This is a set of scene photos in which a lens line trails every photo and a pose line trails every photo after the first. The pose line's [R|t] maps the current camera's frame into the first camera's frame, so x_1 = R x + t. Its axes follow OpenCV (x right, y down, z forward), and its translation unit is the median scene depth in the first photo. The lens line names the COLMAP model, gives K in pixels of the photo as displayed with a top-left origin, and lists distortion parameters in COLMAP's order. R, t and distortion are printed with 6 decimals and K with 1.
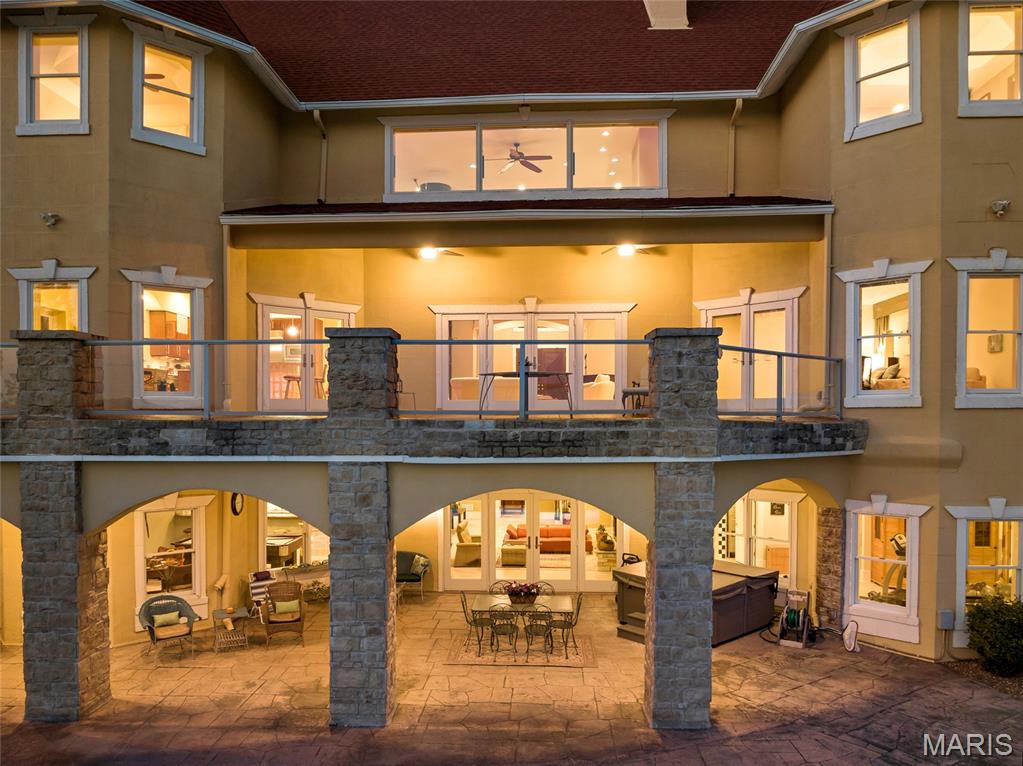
lens RADIAL K [[837.0, 0, 511.5], [0, 837.0, 383.0], [0, 0, 1]] dist [-0.046828, 0.000720]
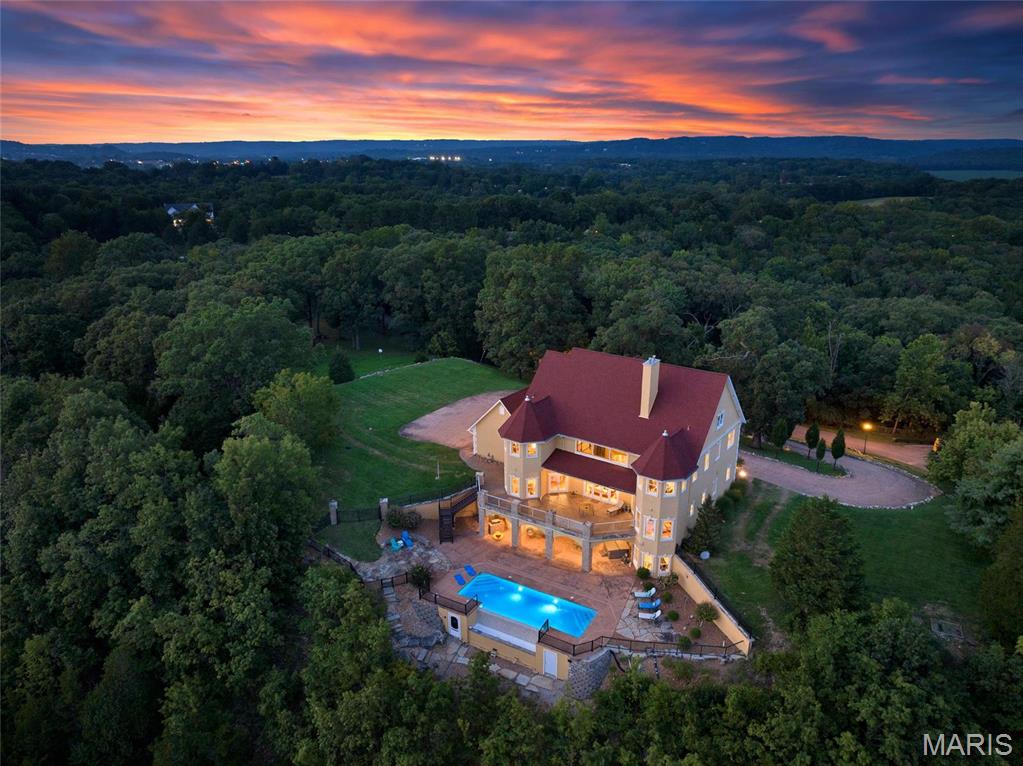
lens RADIAL K [[729.4, 0, 511.5], [0, 729.4, 383.0], [0, 0, 1]] dist [-0.033407, -0.001057]
pose [[0.847362, 0.167248, -0.503990, 2.175552], [-0.003106, 0.950650, 0.310249, -2.647158], [0.531006, -0.261327, 0.806065, -3.455827]]
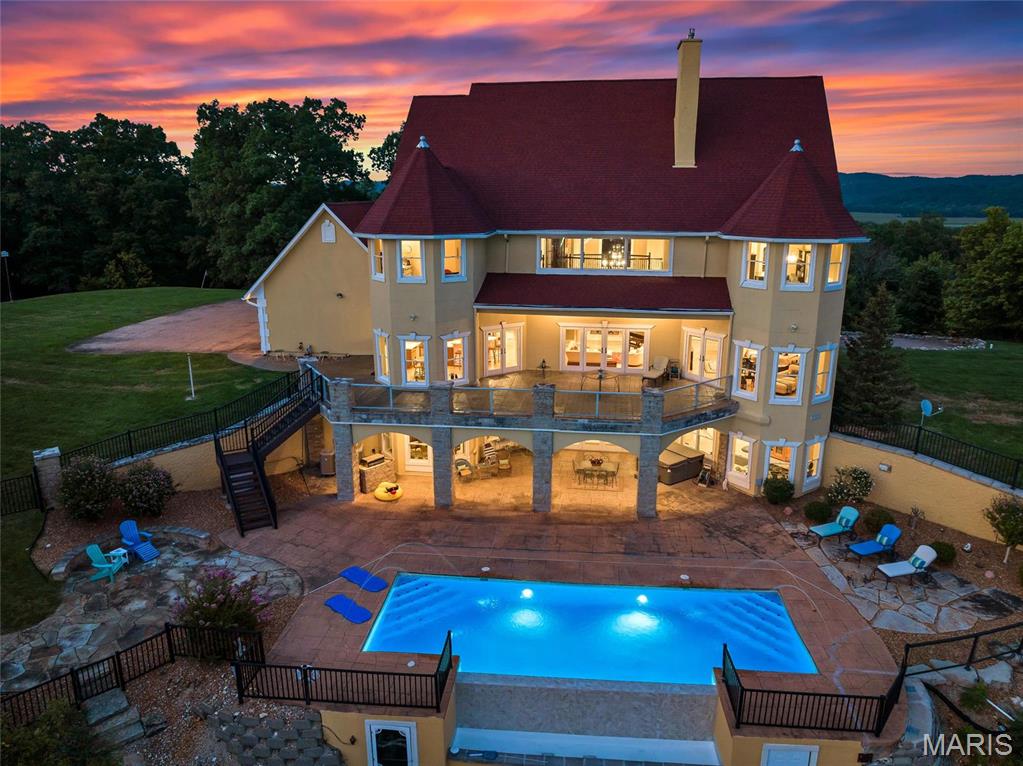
lens RADIAL K [[729.4, 0, 511.5], [0, 729.4, 383.0], [0, 0, 1]] dist [-0.033407, -0.001057]
pose [[0.993300, 0.028049, -0.112109, -0.002071], [0.000618, 0.968795, 0.247861, -0.590766], [0.115563, -0.246270, 0.962287, -1.238698]]
